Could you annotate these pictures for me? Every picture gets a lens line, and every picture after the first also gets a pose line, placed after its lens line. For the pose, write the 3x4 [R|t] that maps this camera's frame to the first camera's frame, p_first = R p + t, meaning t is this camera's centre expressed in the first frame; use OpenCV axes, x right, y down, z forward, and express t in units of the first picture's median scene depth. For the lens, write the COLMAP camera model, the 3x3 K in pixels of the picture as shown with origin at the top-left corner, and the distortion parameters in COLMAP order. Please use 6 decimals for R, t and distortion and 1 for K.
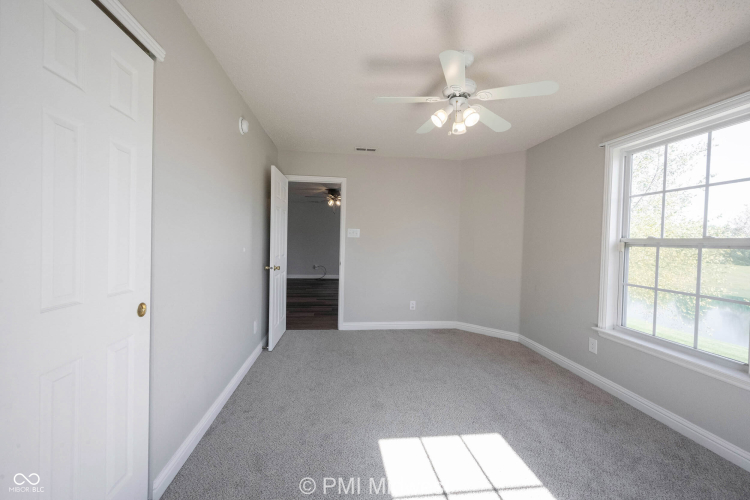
lens RADIAL K [[300.1, 0, 375.0], [0, 300.1, 250.0], [0, 0, 1]] dist [0.002028, 0.000108]
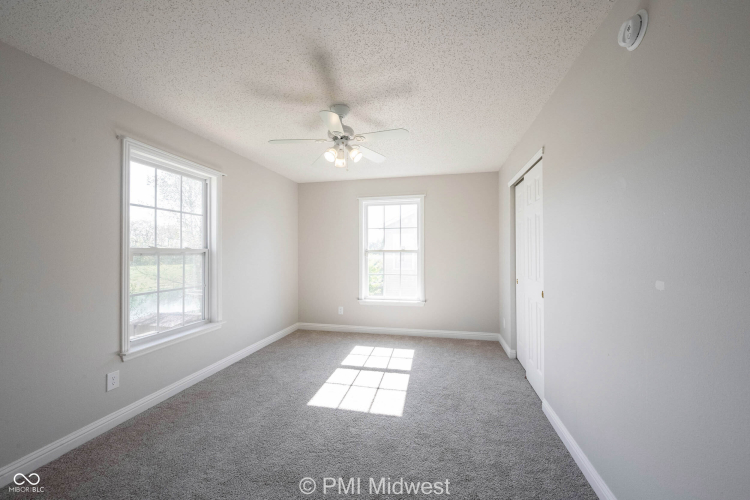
lens RADIAL K [[308.6, 0, 375.0], [0, 308.6, 250.0], [0, 0, 1]] dist [0.000955, -0.000070]
pose [[-0.943642, -0.016835, 0.330541, -0.265132], [-0.008810, 0.999629, 0.025763, -0.075051], [-0.330852, 0.021399, -0.943440, 2.008810]]
